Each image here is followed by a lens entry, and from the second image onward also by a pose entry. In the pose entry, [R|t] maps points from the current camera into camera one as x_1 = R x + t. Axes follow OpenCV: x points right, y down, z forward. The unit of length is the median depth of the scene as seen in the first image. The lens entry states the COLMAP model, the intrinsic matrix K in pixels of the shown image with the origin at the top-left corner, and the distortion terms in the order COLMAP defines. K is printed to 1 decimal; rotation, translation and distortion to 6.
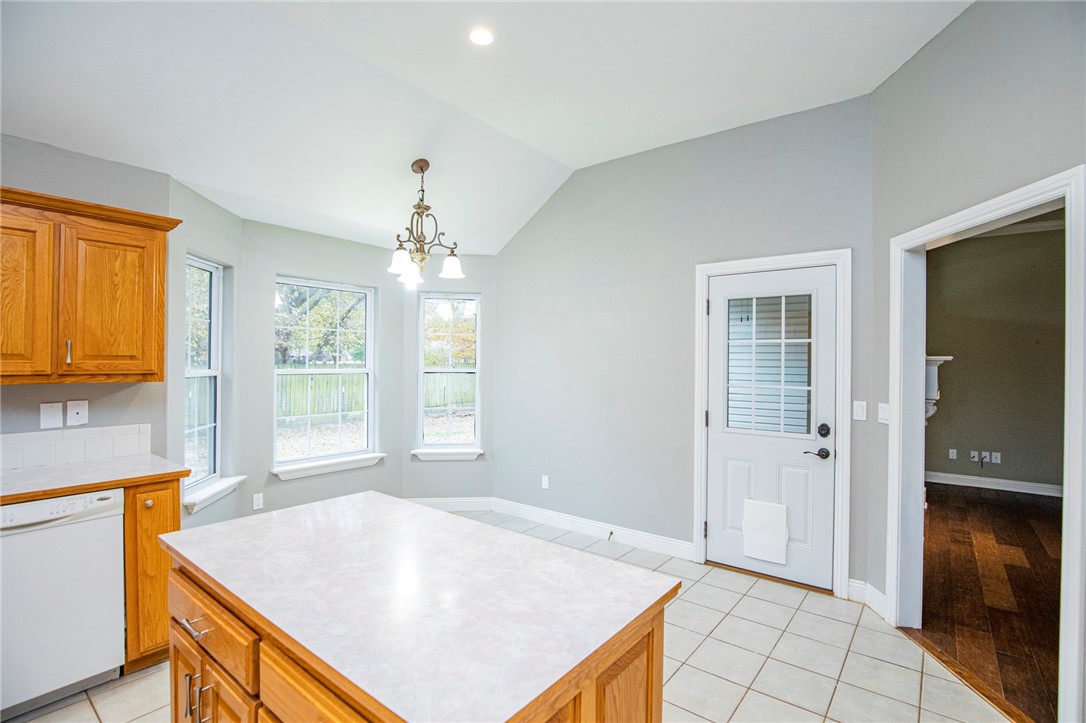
lens RADIAL K [[506.4, 0, 539.0], [0, 506.4, 364.4], [0, 0, 1]] dist [-0.029878, 0.003157]
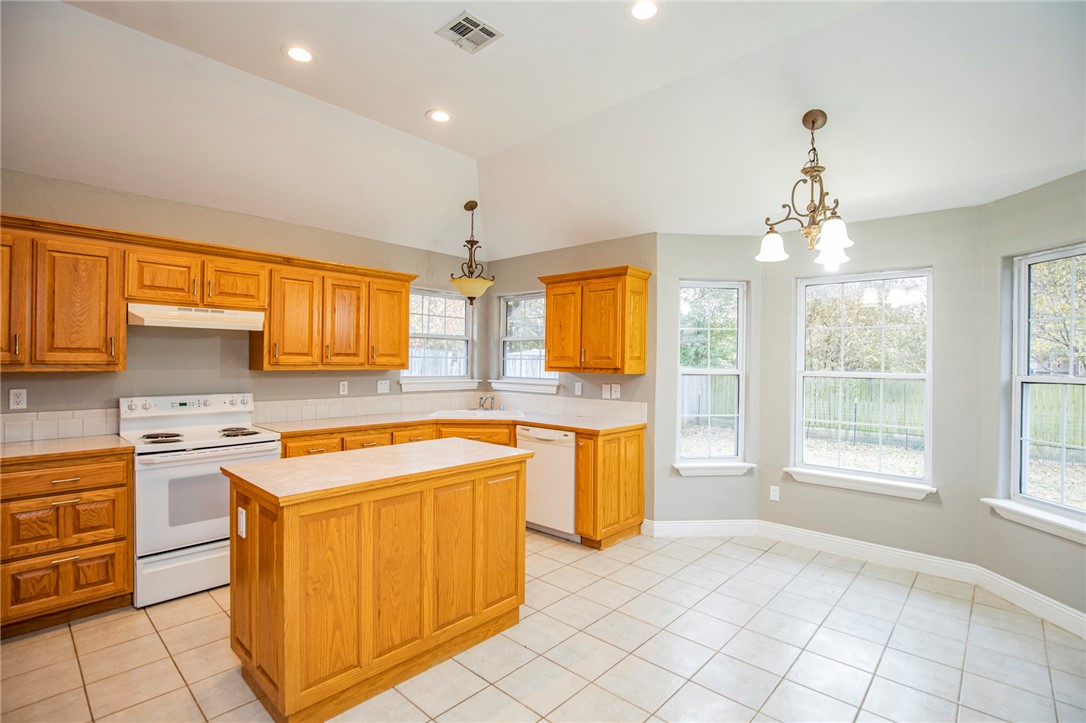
lens RADIAL K [[506.4, 0, 546.2], [0, 506.4, 359.7], [0, 0, 1]] dist [-0.029878, 0.003157]
pose [[-0.069842, -0.006883, -0.997534, 0.825616], [-0.015148, 0.999868, -0.005838, 0.003650], [0.997443, 0.014703, -0.069937, 0.891204]]
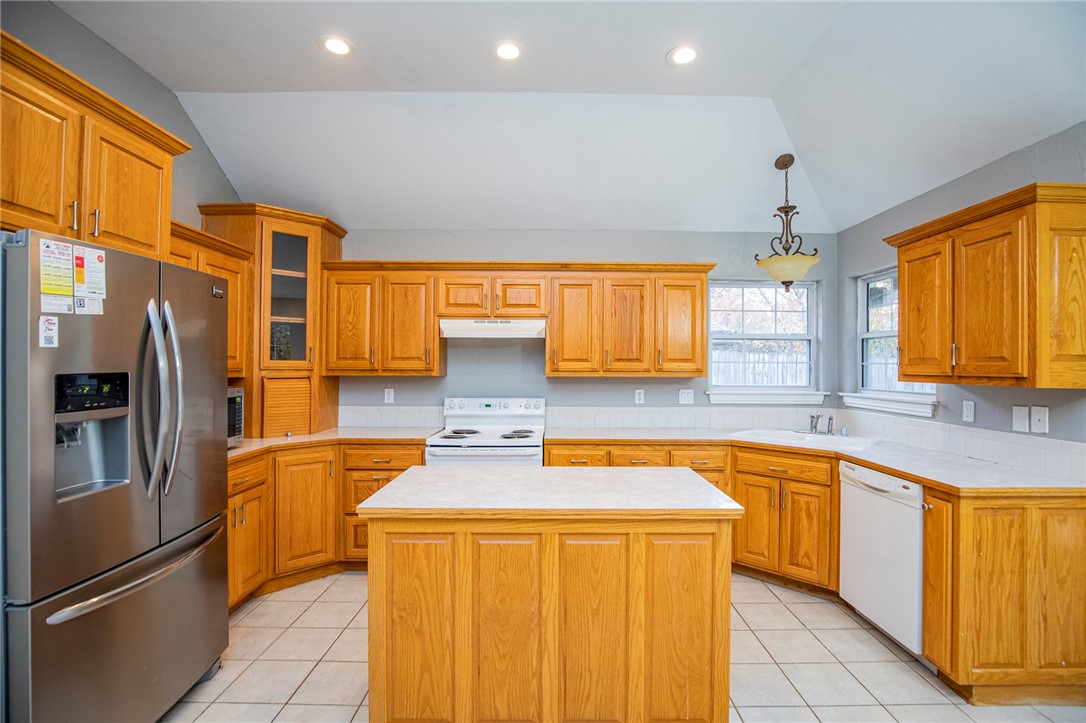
lens RADIAL K [[506.4, 0, 551.2], [0, 506.4, 359.9], [0, 0, 1]] dist [-0.029878, 0.003157]
pose [[-0.778031, -0.015754, -0.628028, 0.367553], [-0.010818, 0.999873, -0.011680, 0.006874], [0.628132, -0.002293, -0.778103, 1.156379]]
